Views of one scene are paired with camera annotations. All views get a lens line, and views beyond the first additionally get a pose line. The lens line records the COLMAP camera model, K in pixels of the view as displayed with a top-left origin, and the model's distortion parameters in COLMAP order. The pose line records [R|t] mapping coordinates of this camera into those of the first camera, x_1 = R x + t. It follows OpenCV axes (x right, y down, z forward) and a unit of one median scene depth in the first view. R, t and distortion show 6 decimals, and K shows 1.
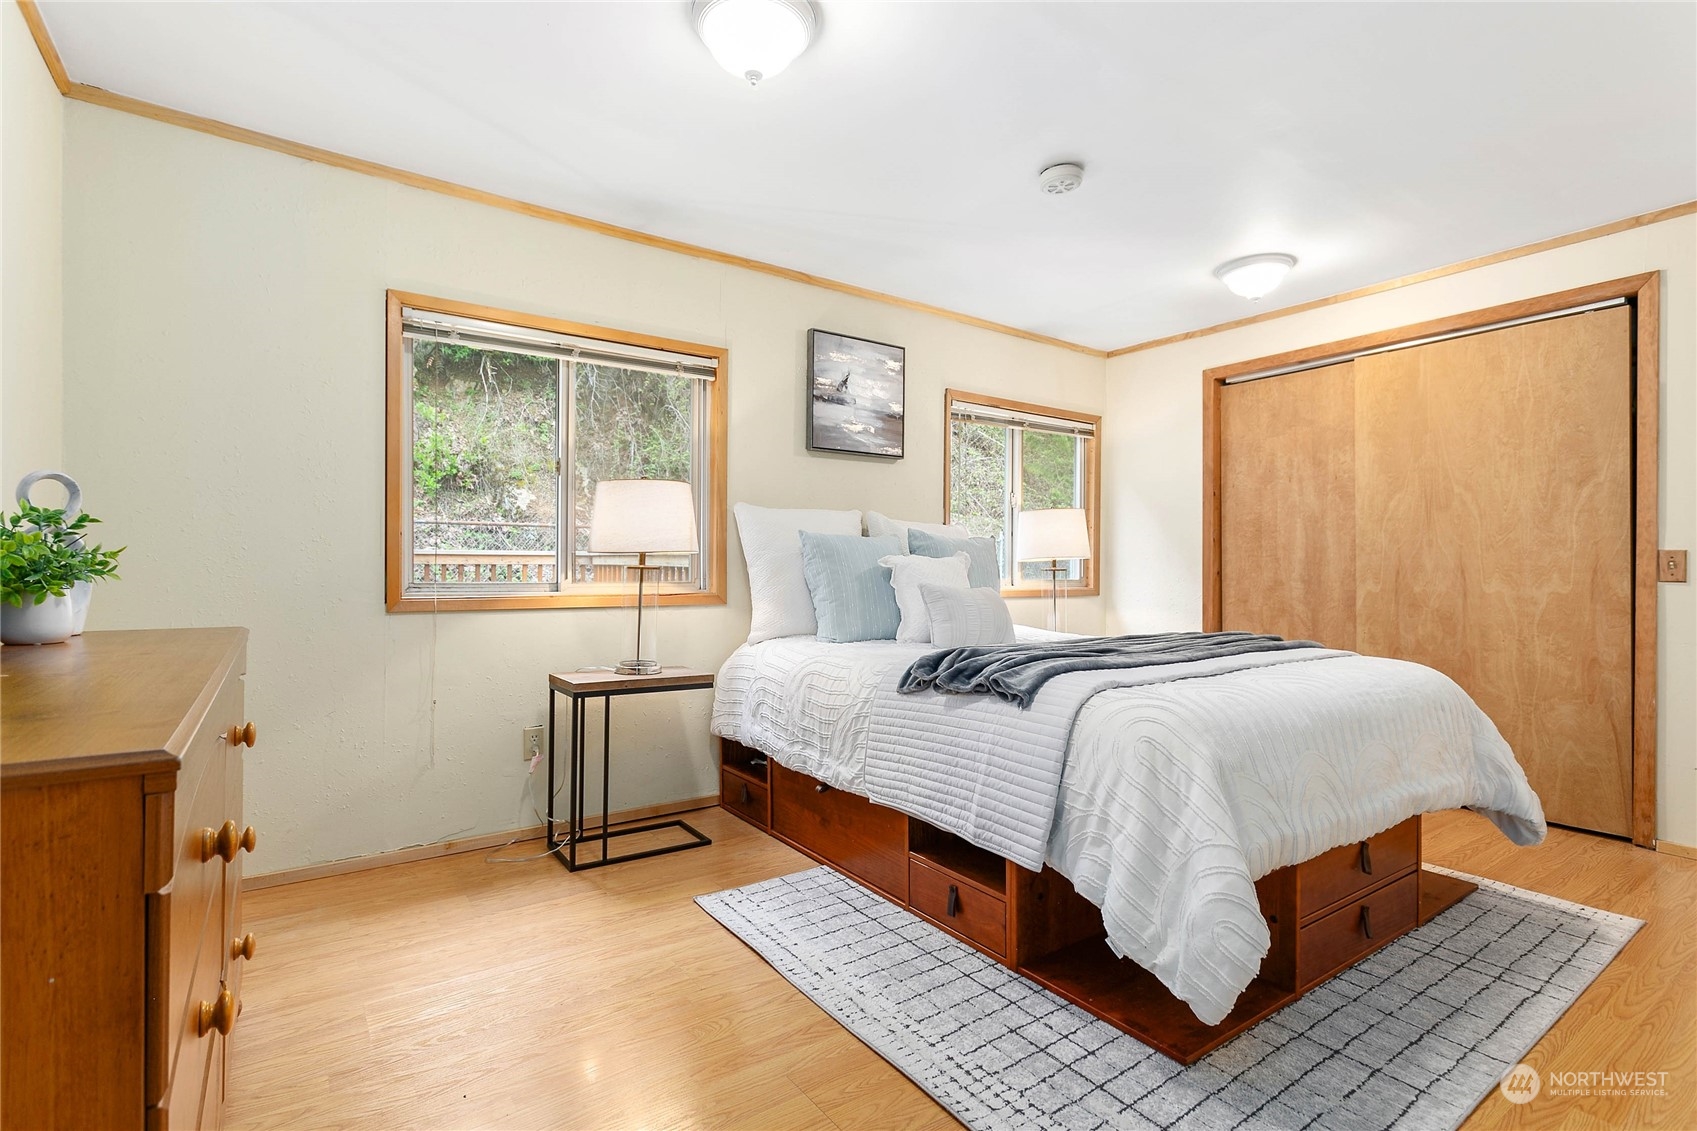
lens RADIAL K [[815.9, 0, 848.5], [0, 815.9, 565.5], [0, 0, 1]] dist [0.001853, -0.000065]
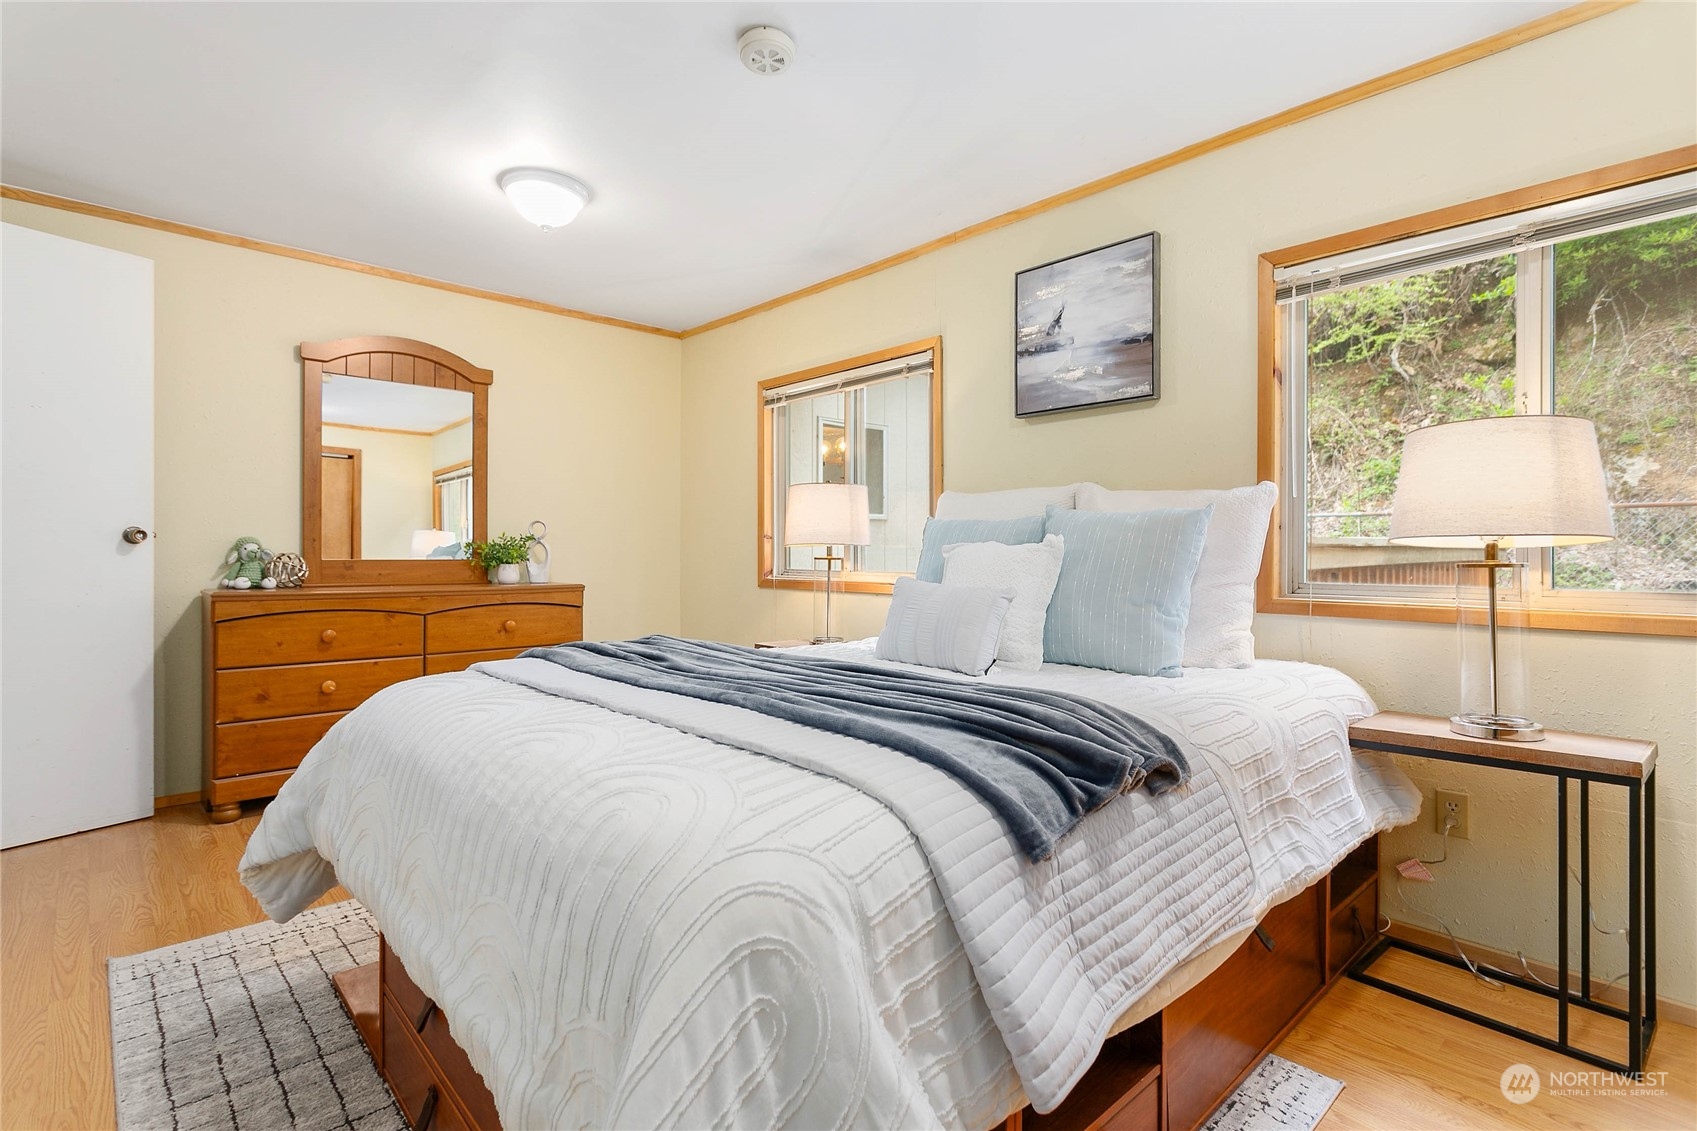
lens RADIAL K [[812.8, 0, 837.7], [0, 812.8, 558.7], [0, 0, 1]] dist [0.004132, -0.000151]
pose [[0.119888, -0.002365, -0.992785, 0.738536], [-0.005306, 0.999981, -0.003023, 0.005032], [0.992773, 0.005630, 0.119874, 0.702189]]
